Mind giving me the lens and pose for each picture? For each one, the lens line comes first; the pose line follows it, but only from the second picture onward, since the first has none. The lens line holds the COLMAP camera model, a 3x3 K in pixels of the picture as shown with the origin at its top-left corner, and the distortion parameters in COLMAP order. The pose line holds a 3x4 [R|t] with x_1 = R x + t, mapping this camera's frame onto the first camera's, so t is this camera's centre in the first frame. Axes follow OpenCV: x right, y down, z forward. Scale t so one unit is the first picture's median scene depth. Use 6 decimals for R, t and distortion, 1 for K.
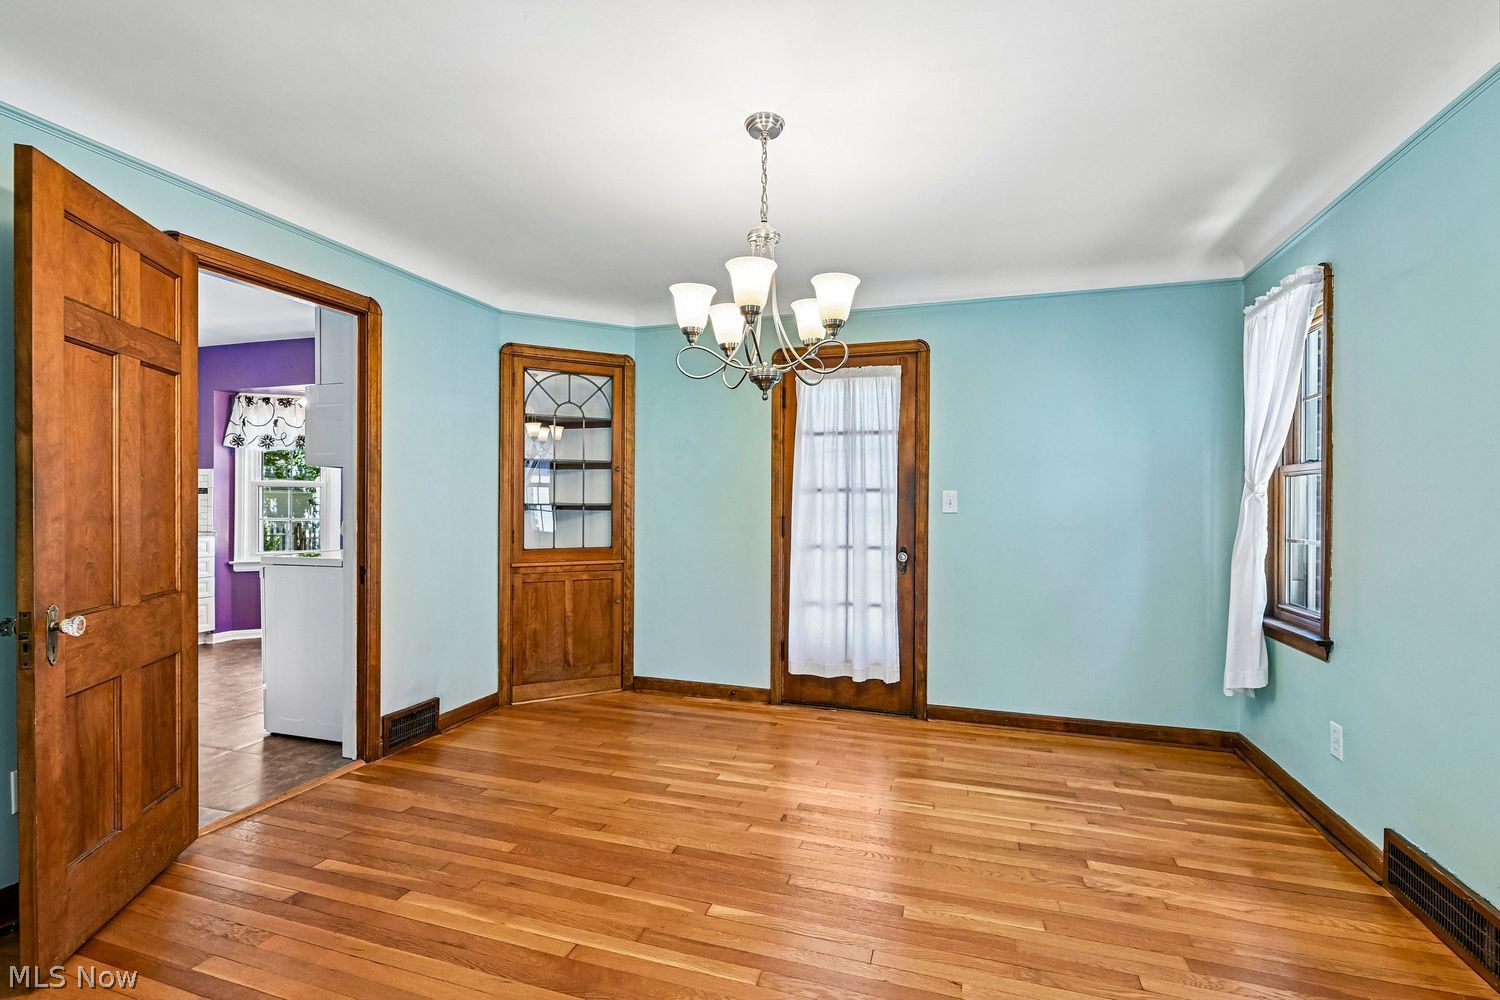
lens RADIAL K [[668.5, 0, 756.1], [0, 668.5, 505.1], [0, 0, 1]] dist [-0.002770, 0.000174]
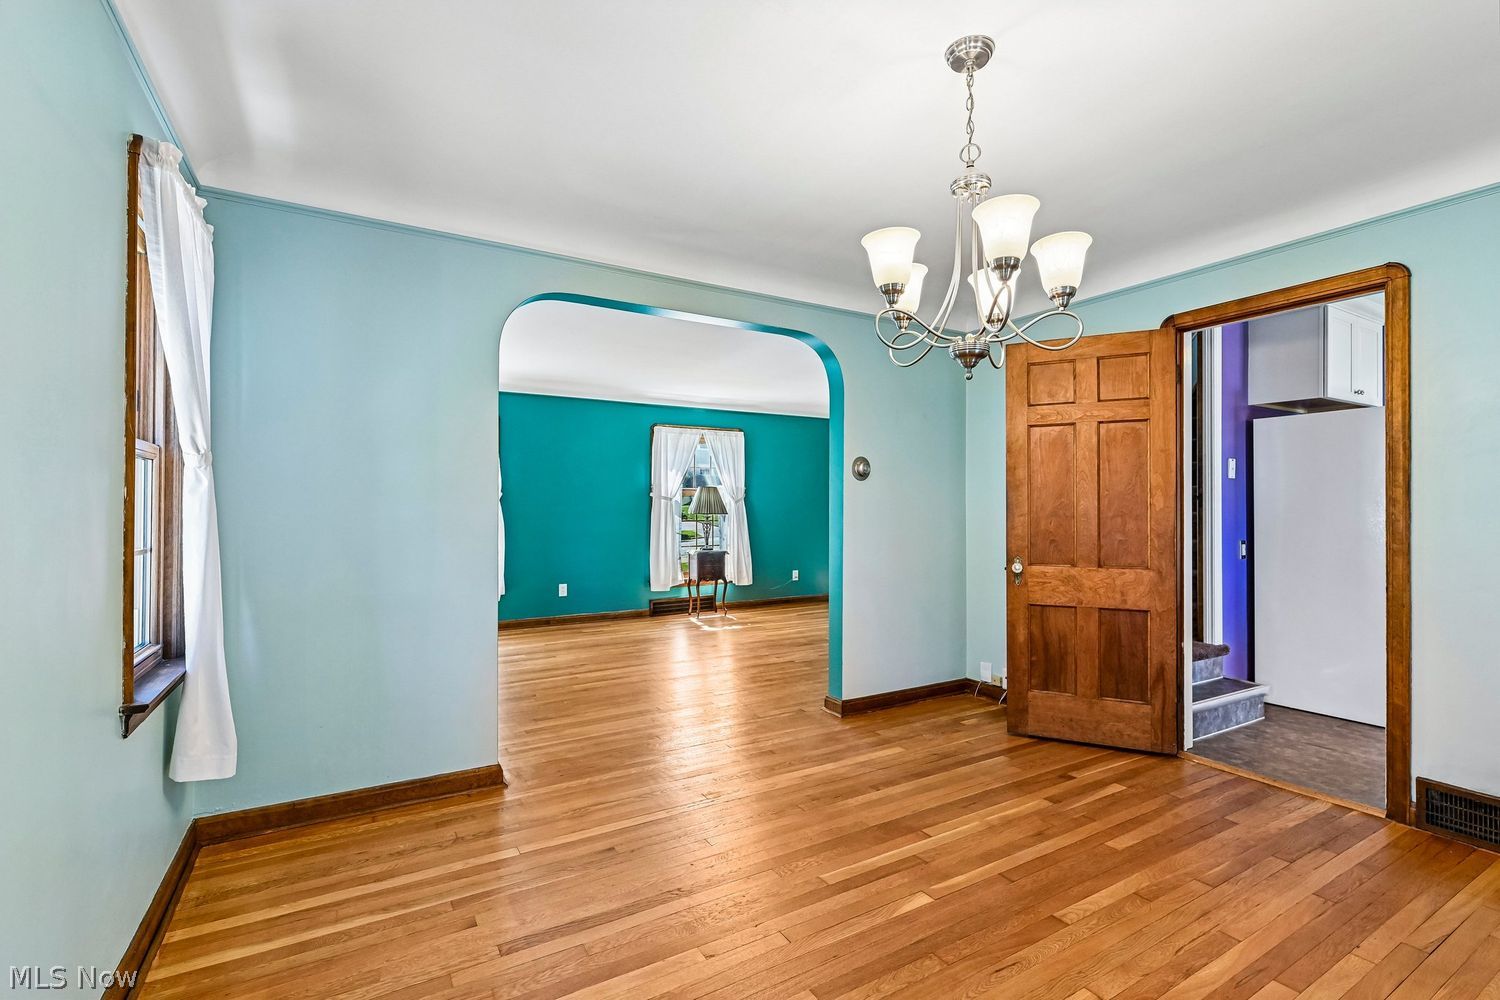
lens RADIAL K [[668.5, 0, 759.8], [0, 668.5, 503.2], [0, 0, 1]] dist [-0.002770, 0.000174]
pose [[-0.658239, -0.015477, -0.752650, 0.788144], [-0.008937, 0.999879, -0.012744, 0.012330], [0.752756, -0.001662, -0.658297, 1.319563]]
